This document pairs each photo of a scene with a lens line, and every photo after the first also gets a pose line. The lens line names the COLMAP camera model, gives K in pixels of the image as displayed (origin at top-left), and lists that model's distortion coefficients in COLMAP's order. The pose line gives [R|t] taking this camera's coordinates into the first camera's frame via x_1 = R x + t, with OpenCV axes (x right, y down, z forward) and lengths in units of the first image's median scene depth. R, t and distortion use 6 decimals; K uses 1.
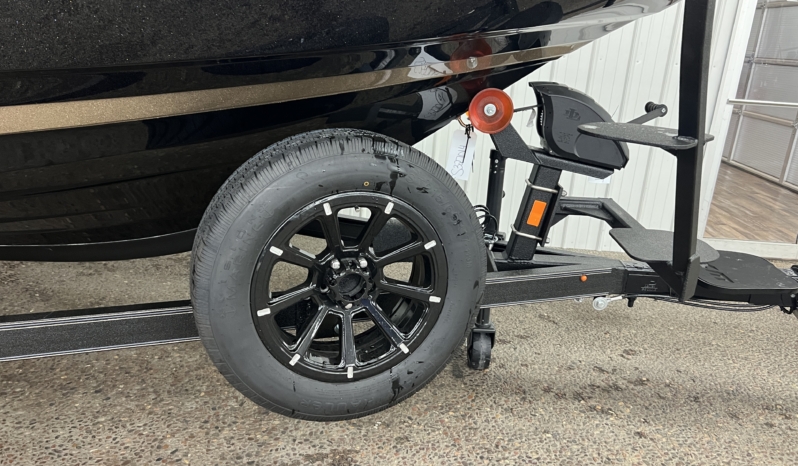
lens RADIAL K [[620.7, 0, 396.5], [0, 620.7, 239.1], [0, 0, 1]] dist [0.062239, -0.075926]
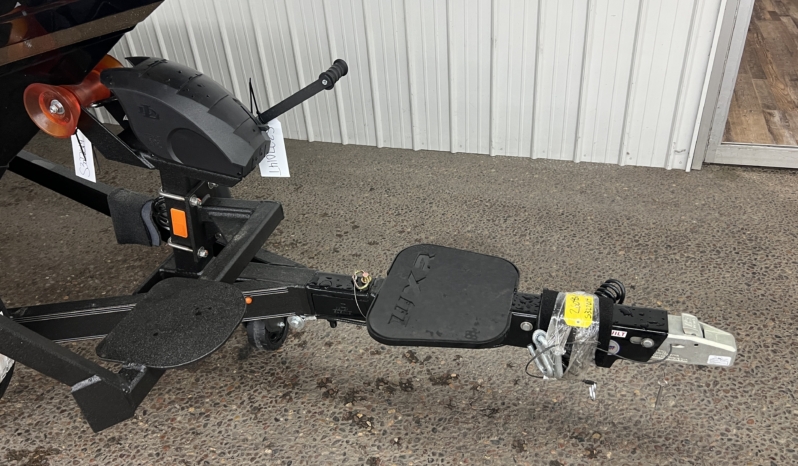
lens RADIAL K [[620.7, 0, 404.8], [0, 620.7, 233.0], [0, 0, 1]] dist [0.062239, -0.075926]
pose [[0.952463, 0.037901, -0.302286, 0.778741], [0.042296, 0.966172, 0.254407, -0.230007], [0.301703, -0.255099, 0.918640, 0.369753]]
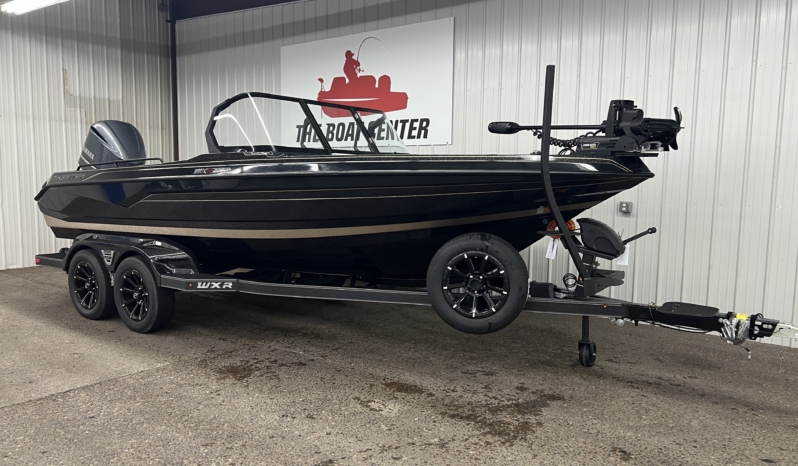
lens RADIAL K [[620.7, 0, 400.5], [0, 620.7, 237.4], [0, 0, 1]] dist [0.062239, -0.075926]
pose [[0.809244, 0.005216, -0.587449, 1.054881], [-0.143520, 0.971417, -0.189081, 0.360228], [0.569672, 0.237323, 0.786862, -1.213502]]
